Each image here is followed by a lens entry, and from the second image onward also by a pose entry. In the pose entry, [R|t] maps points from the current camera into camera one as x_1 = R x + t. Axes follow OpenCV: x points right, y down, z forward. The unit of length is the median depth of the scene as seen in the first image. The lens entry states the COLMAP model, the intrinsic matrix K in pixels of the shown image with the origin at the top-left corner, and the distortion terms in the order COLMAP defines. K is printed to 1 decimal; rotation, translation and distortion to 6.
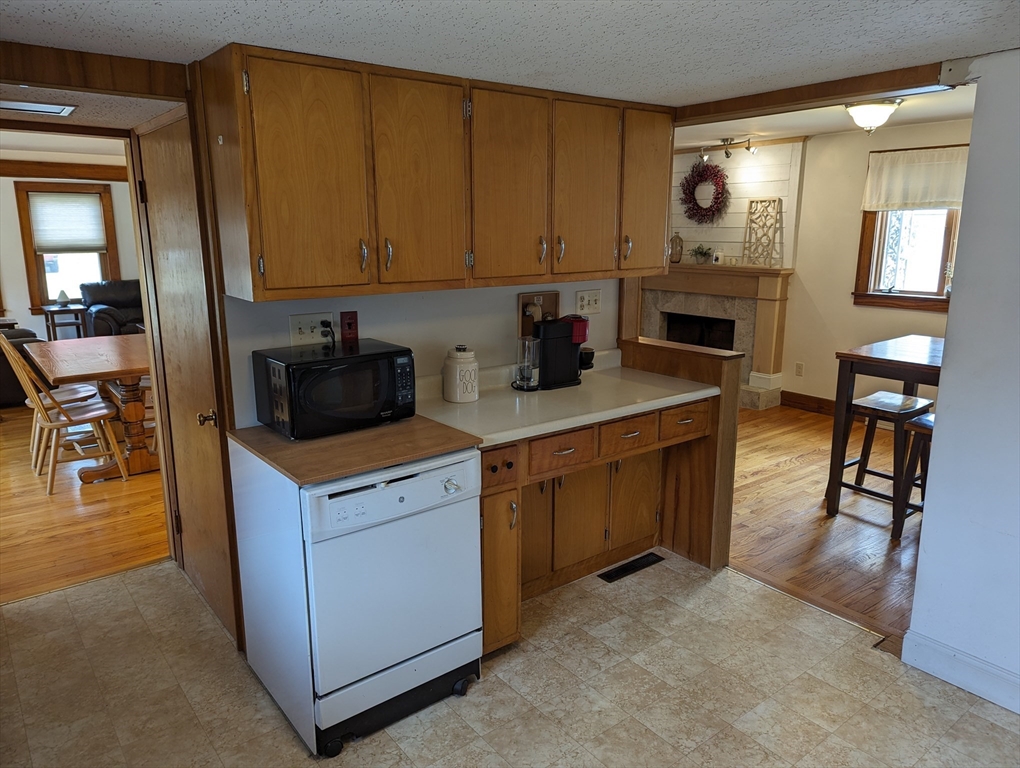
lens RADIAL K [[717.7, 0, 513.6], [0, 717.7, 379.0], [0, 0, 1]] dist [0.072090, -0.068156]
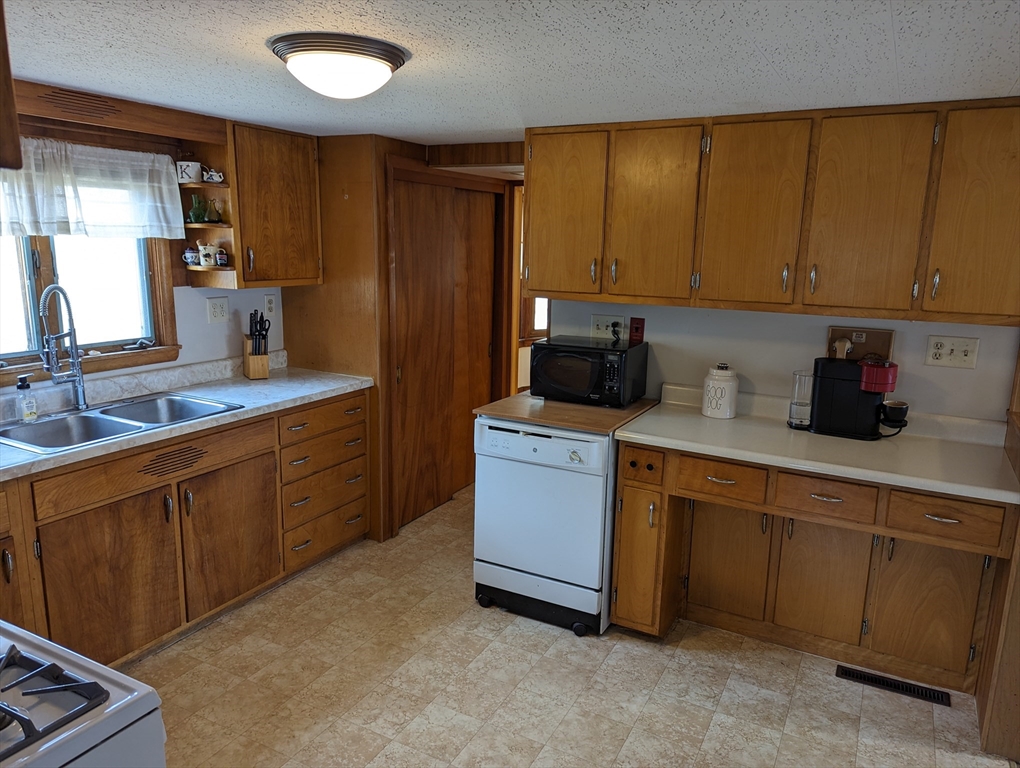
lens RADIAL K [[717.7, 0, 514.2], [0, 717.7, 387.8], [0, 0, 1]] dist [0.072090, -0.068156]
pose [[0.402963, 0.195339, -0.894127, 0.348618], [-0.213814, 0.970015, 0.115557, -0.032140], [0.889890, 0.144612, 0.432647, 0.127605]]
